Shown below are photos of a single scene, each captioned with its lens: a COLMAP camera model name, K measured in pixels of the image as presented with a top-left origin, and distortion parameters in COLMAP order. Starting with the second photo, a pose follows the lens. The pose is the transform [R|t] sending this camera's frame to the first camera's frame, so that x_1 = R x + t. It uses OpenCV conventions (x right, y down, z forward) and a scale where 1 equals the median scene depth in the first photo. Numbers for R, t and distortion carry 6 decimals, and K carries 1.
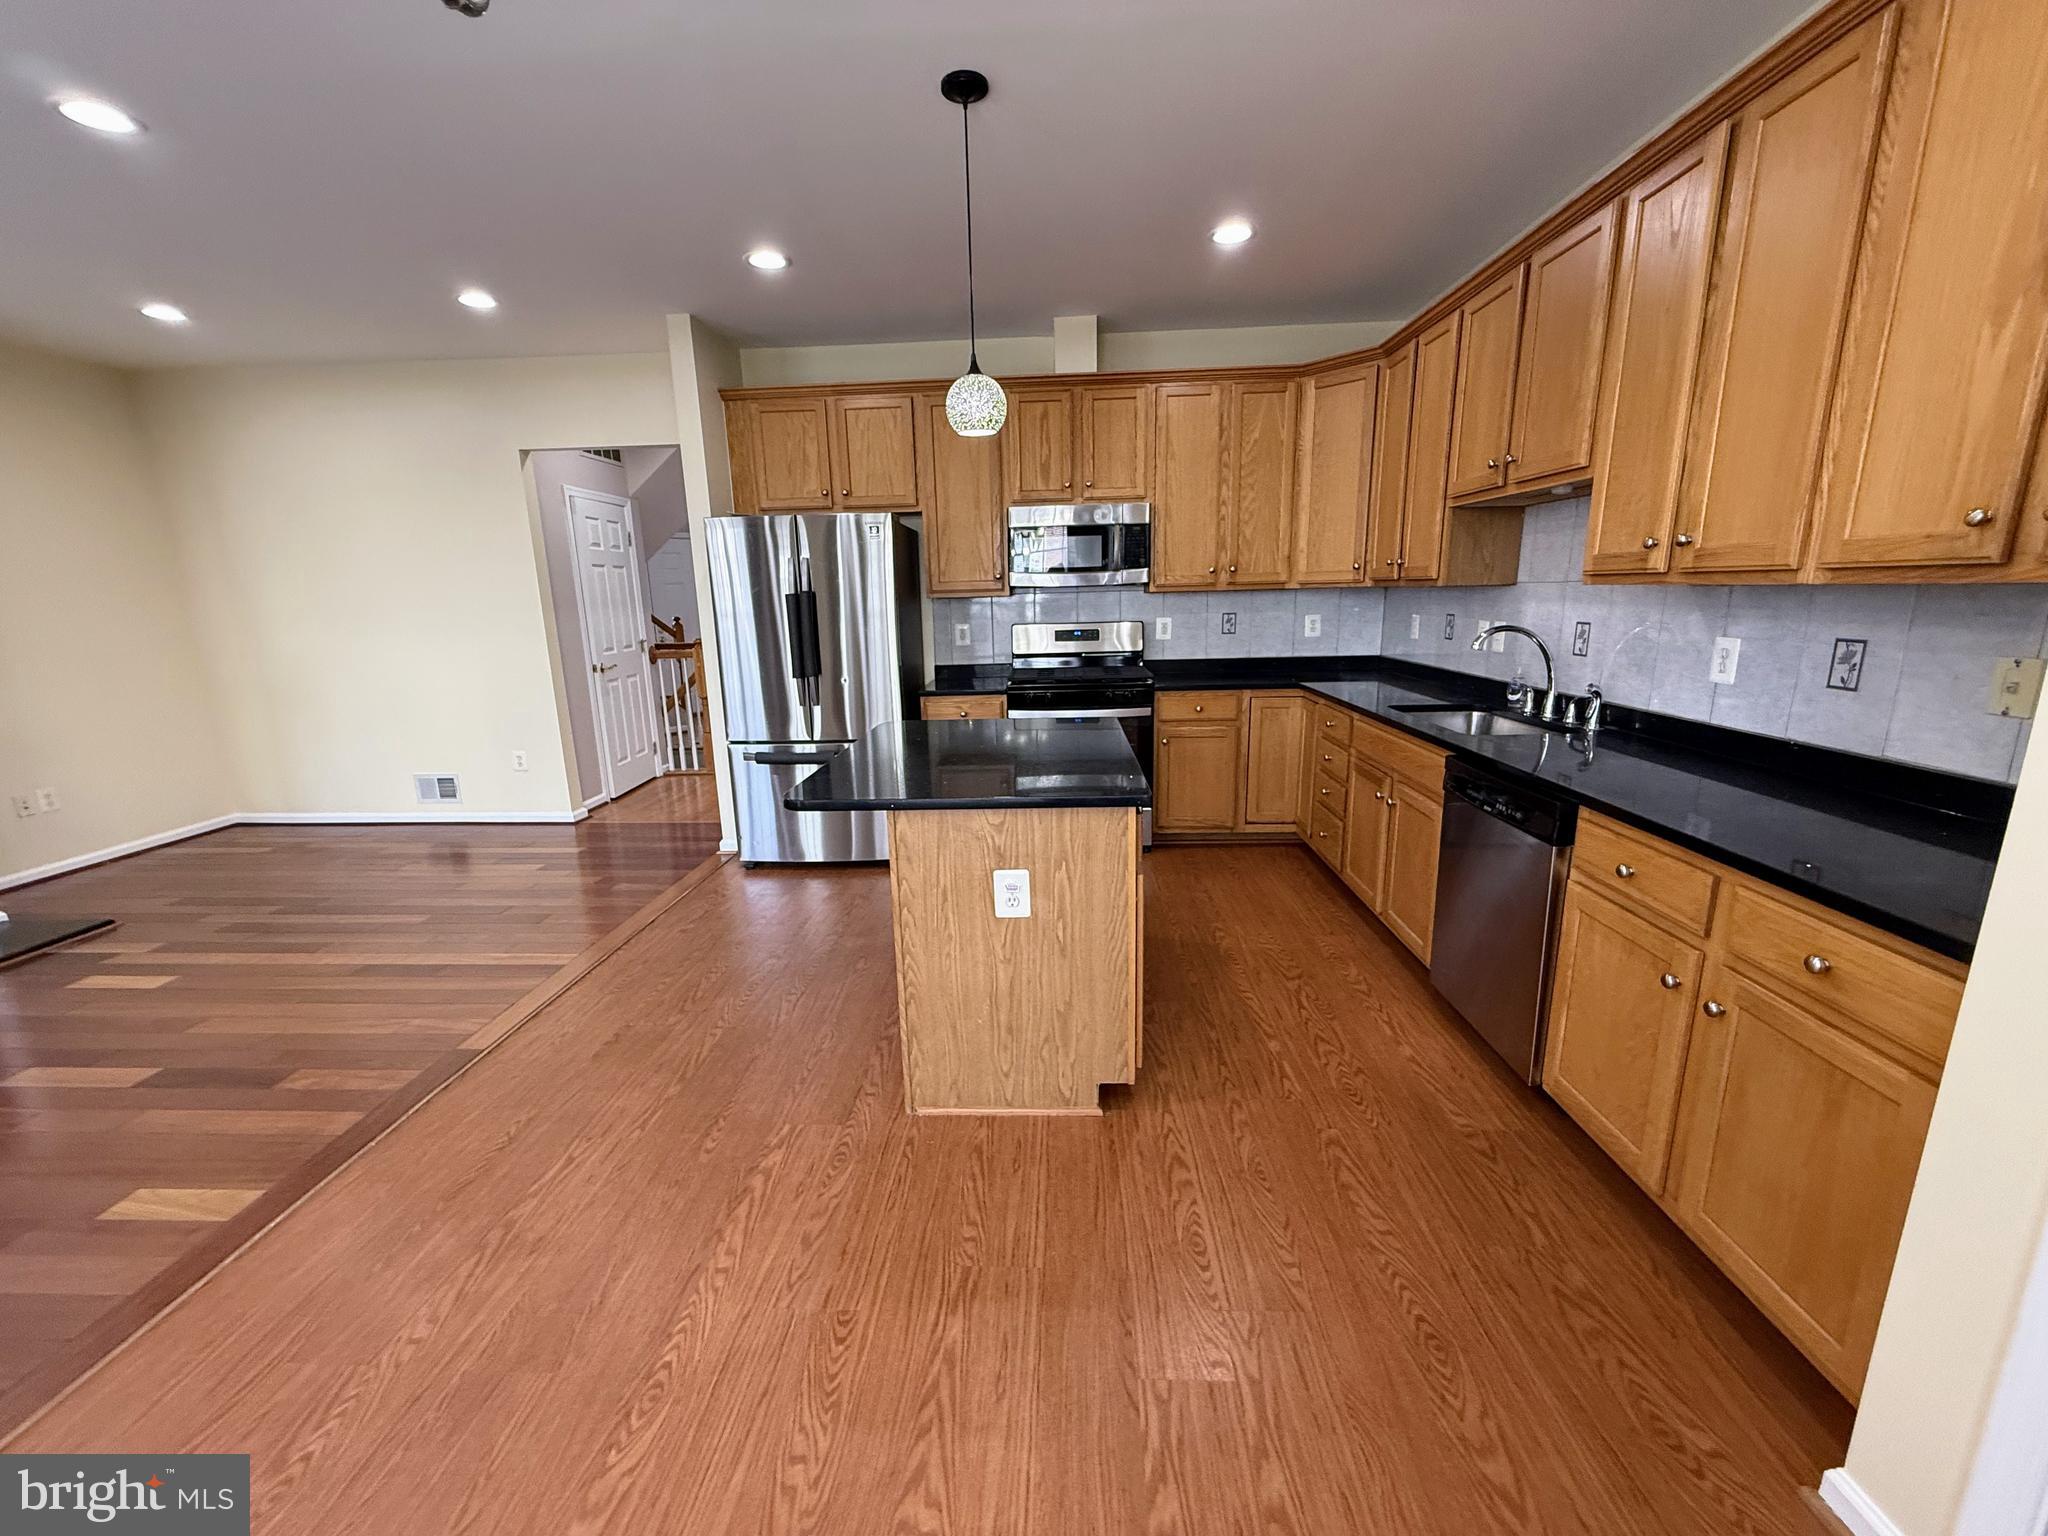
lens RADIAL K [[813.3, 0, 1017.6], [0, 813.3, 770.0], [0, 0, 1]] dist [0.000087, 0.000119]
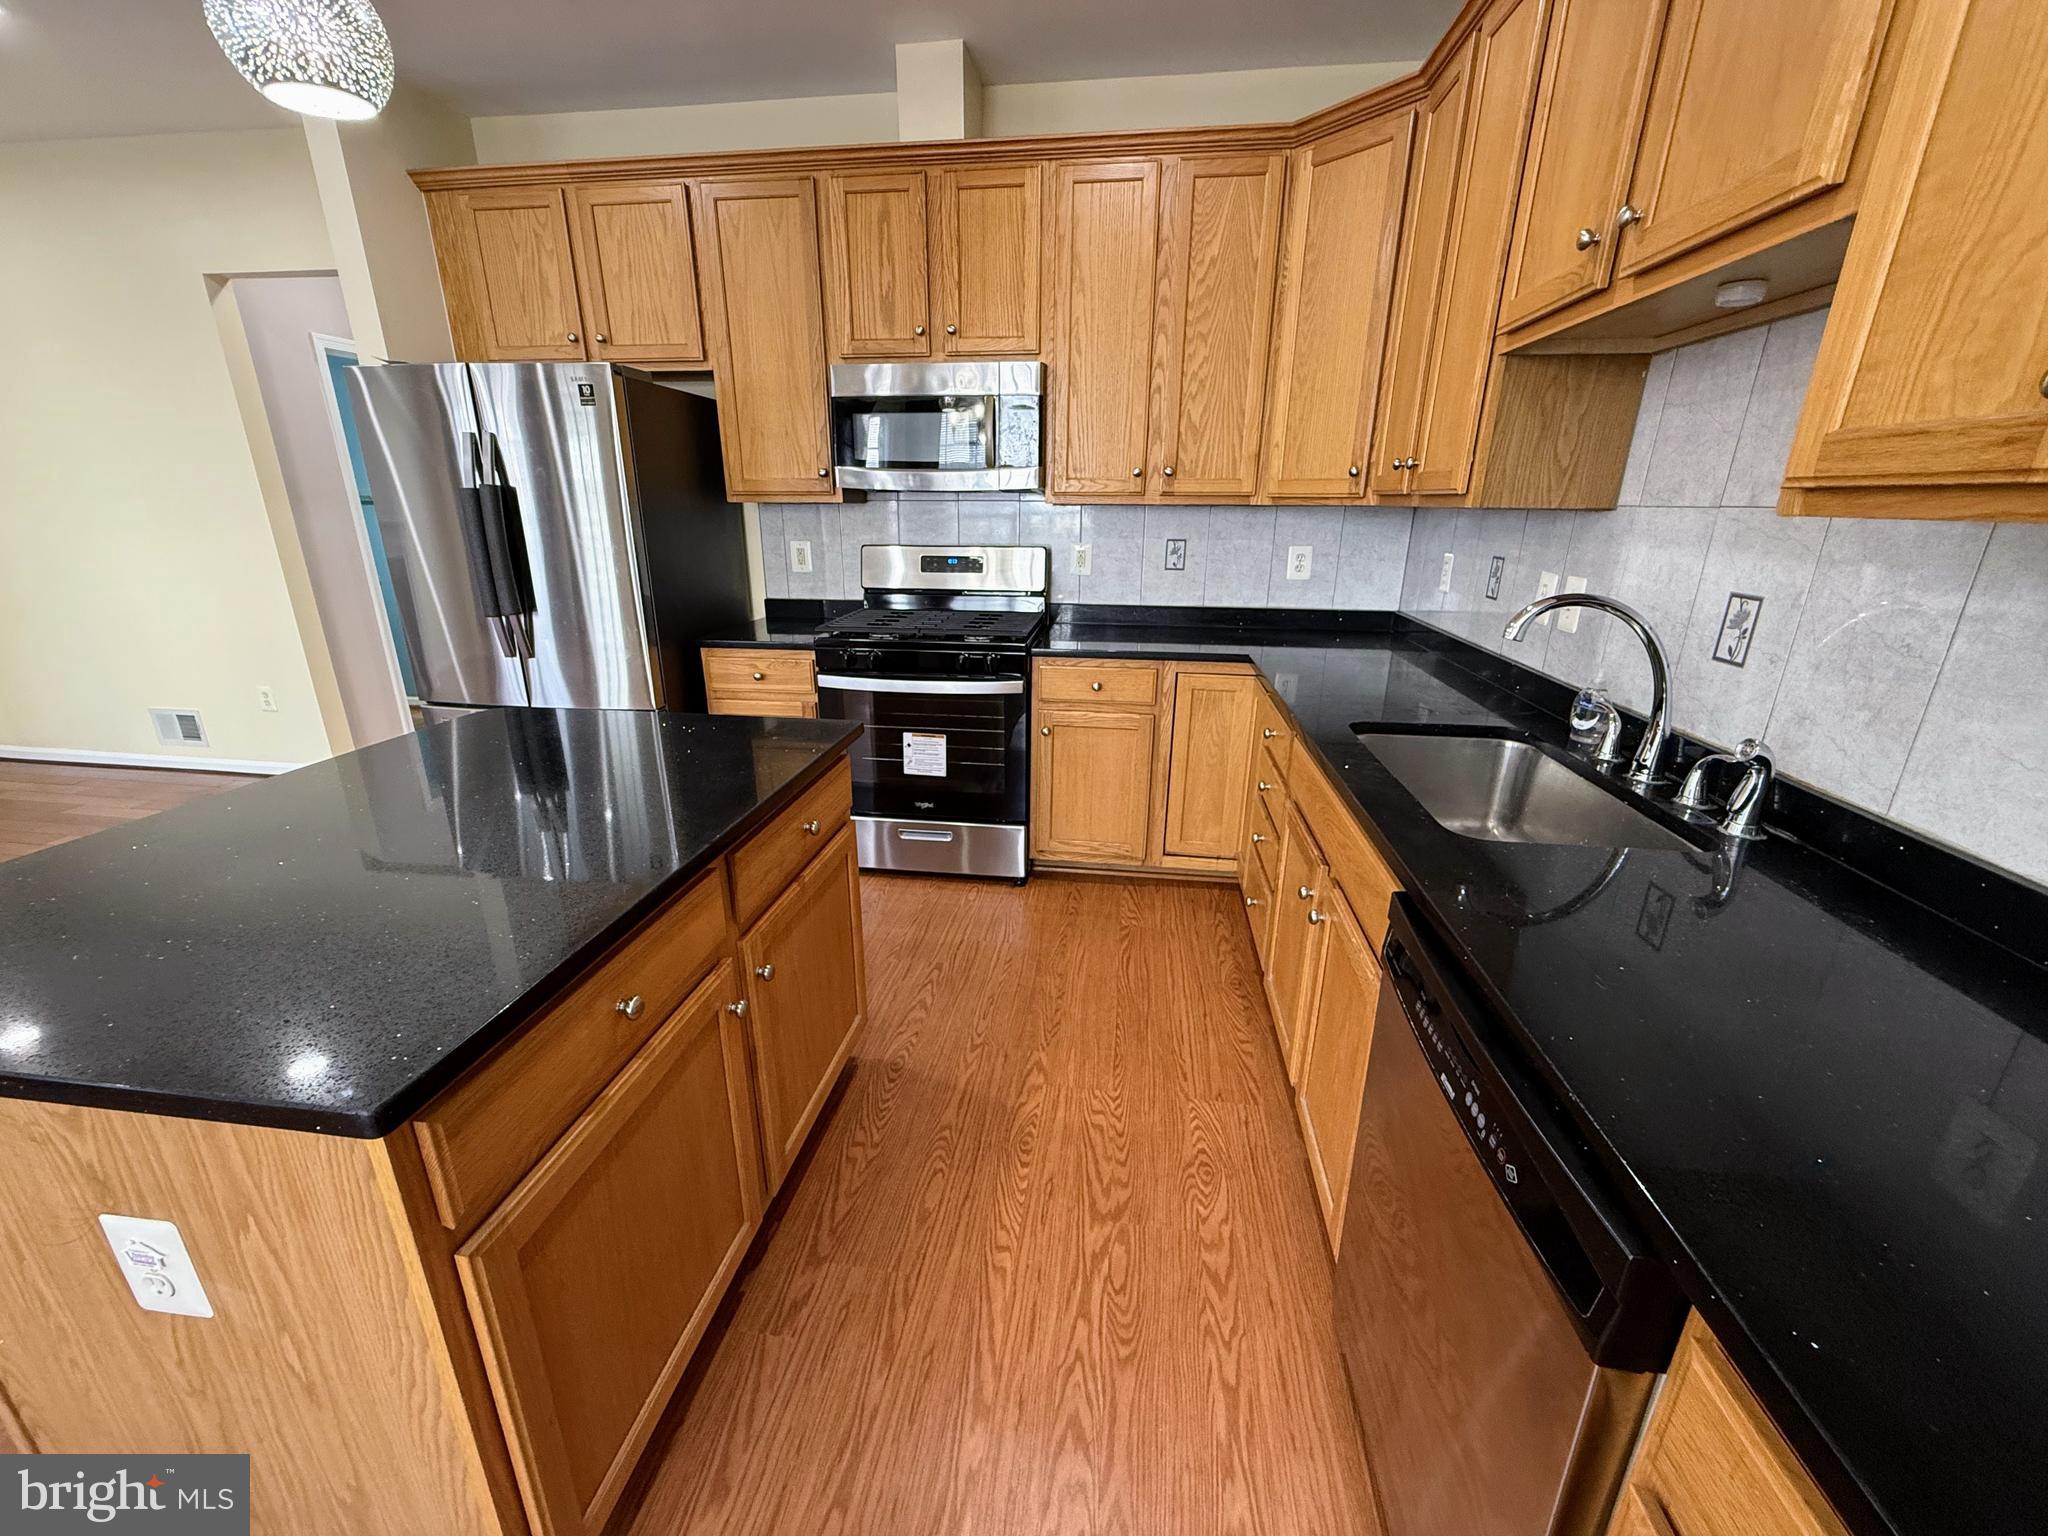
lens RADIAL K [[813.3, 0, 1017.2], [0, 813.3, 769.8], [0, 0, 1]] dist [0.000087, 0.000119]
pose [[0.995744, 0.056152, -0.073075, 0.218311], [-0.048214, 0.993176, 0.106192, -0.077407], [0.078539, -0.102217, 0.991657, 0.339934]]
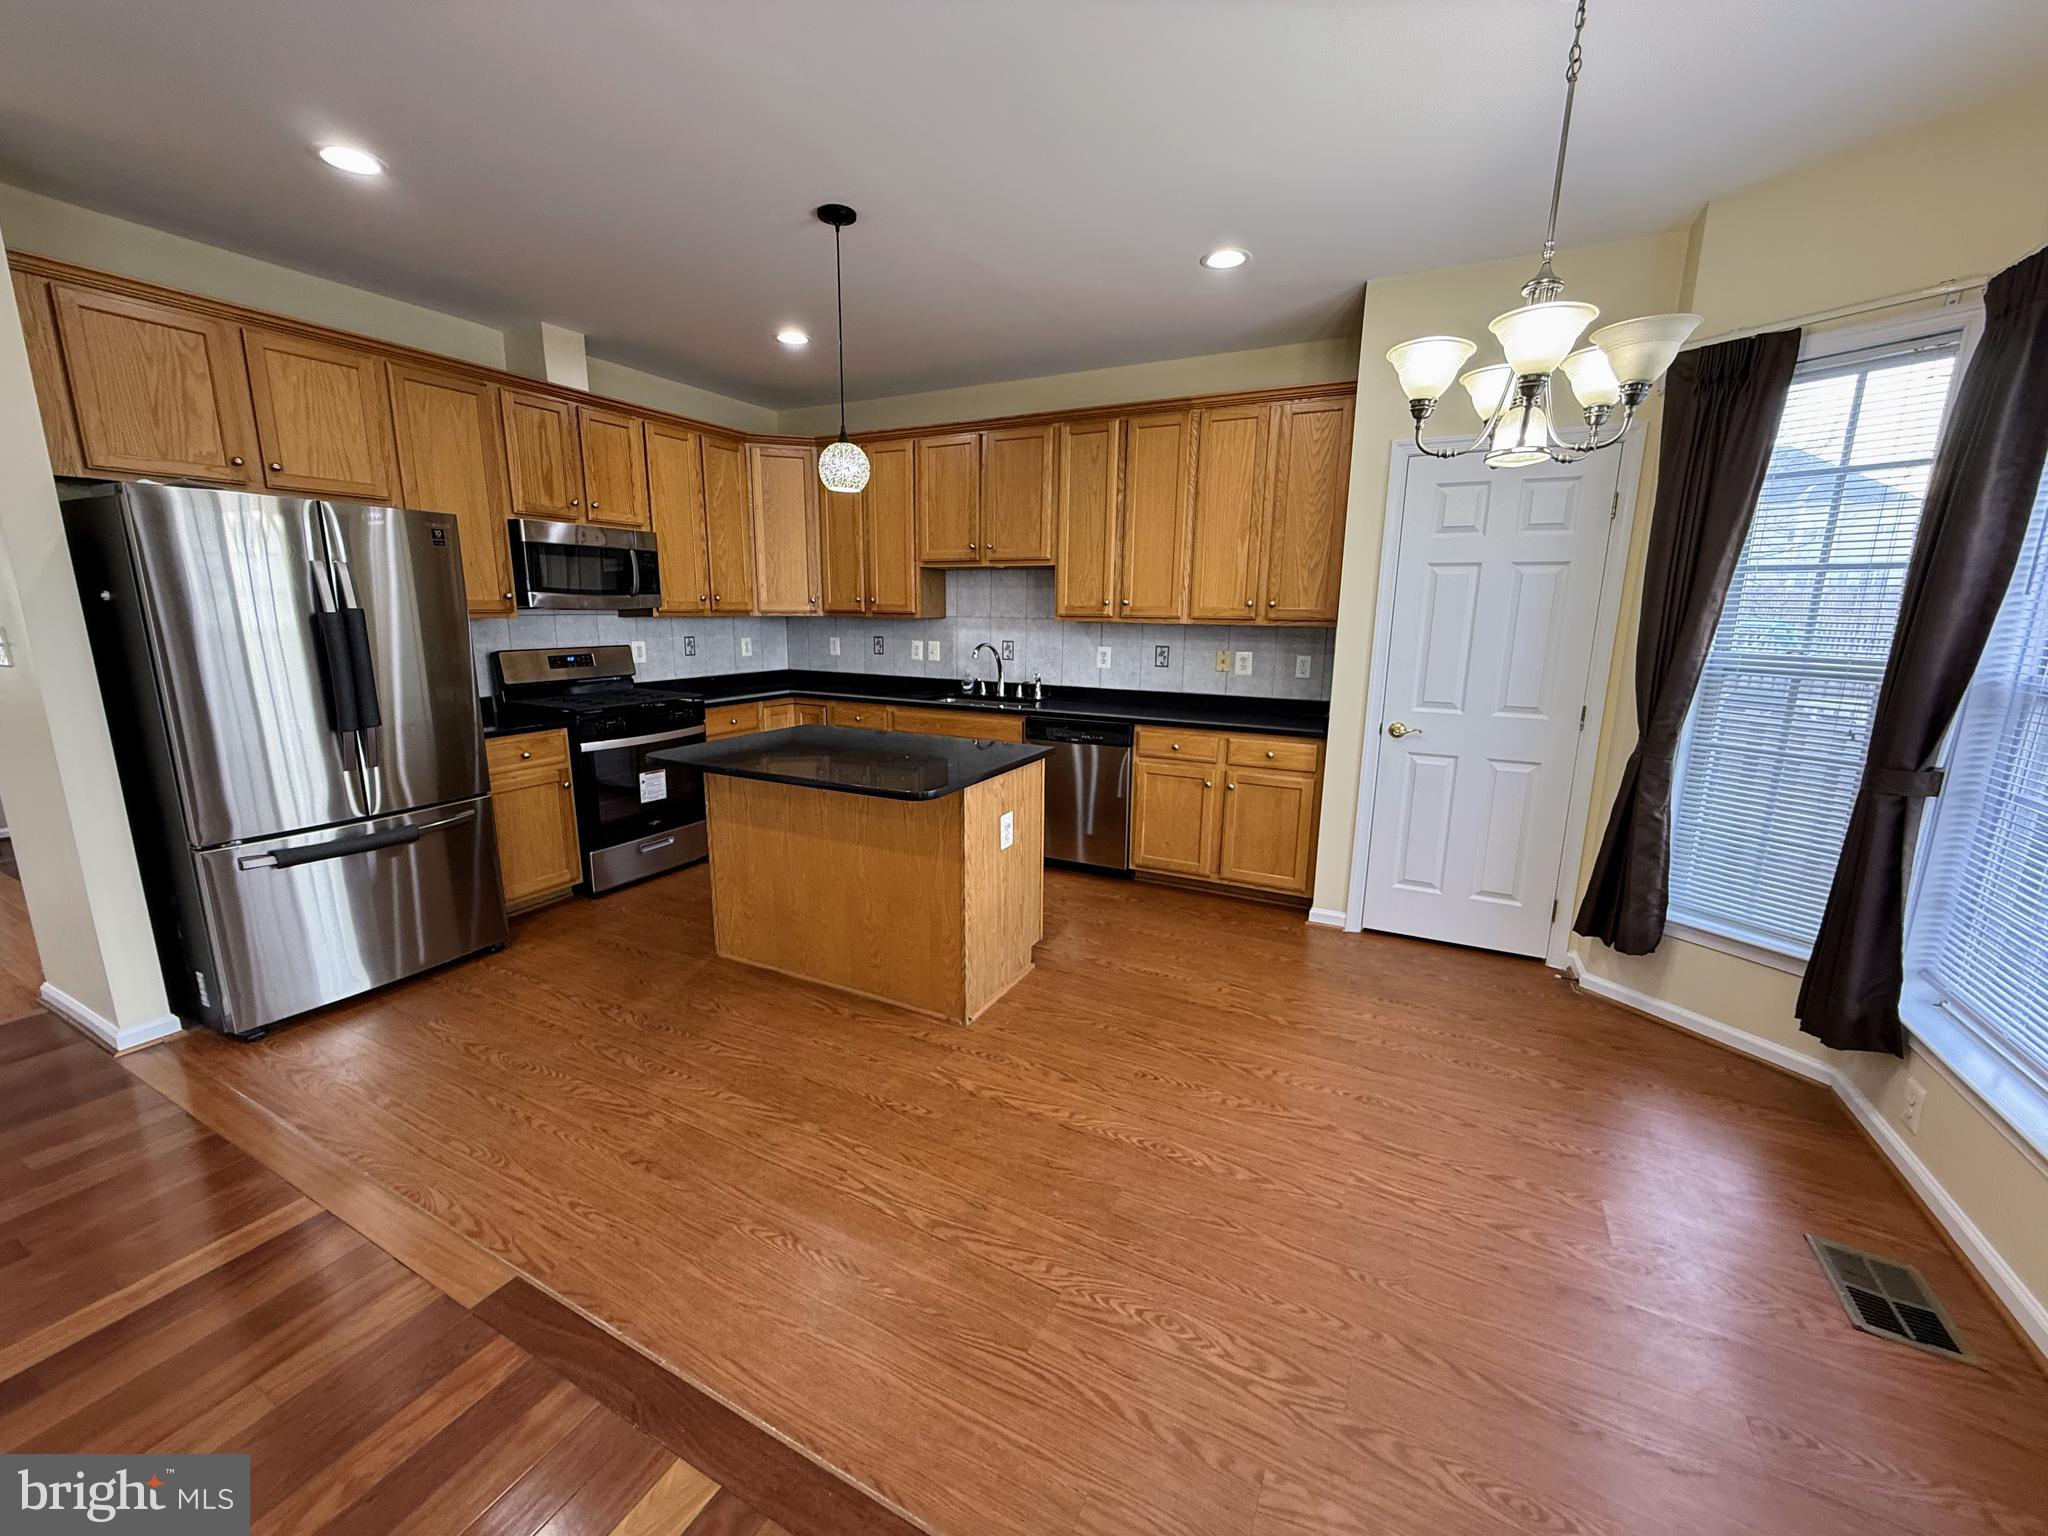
lens RADIAL K [[813.3, 0, 1016.6], [0, 813.3, 766.7], [0, 0, 1]] dist [0.000087, 0.000119]
pose [[0.420291, -0.147864, 0.895261, -0.650865], [0.174952, 0.981326, 0.079946, -0.036496], [-0.890363, 0.123027, 0.438312, 0.173055]]
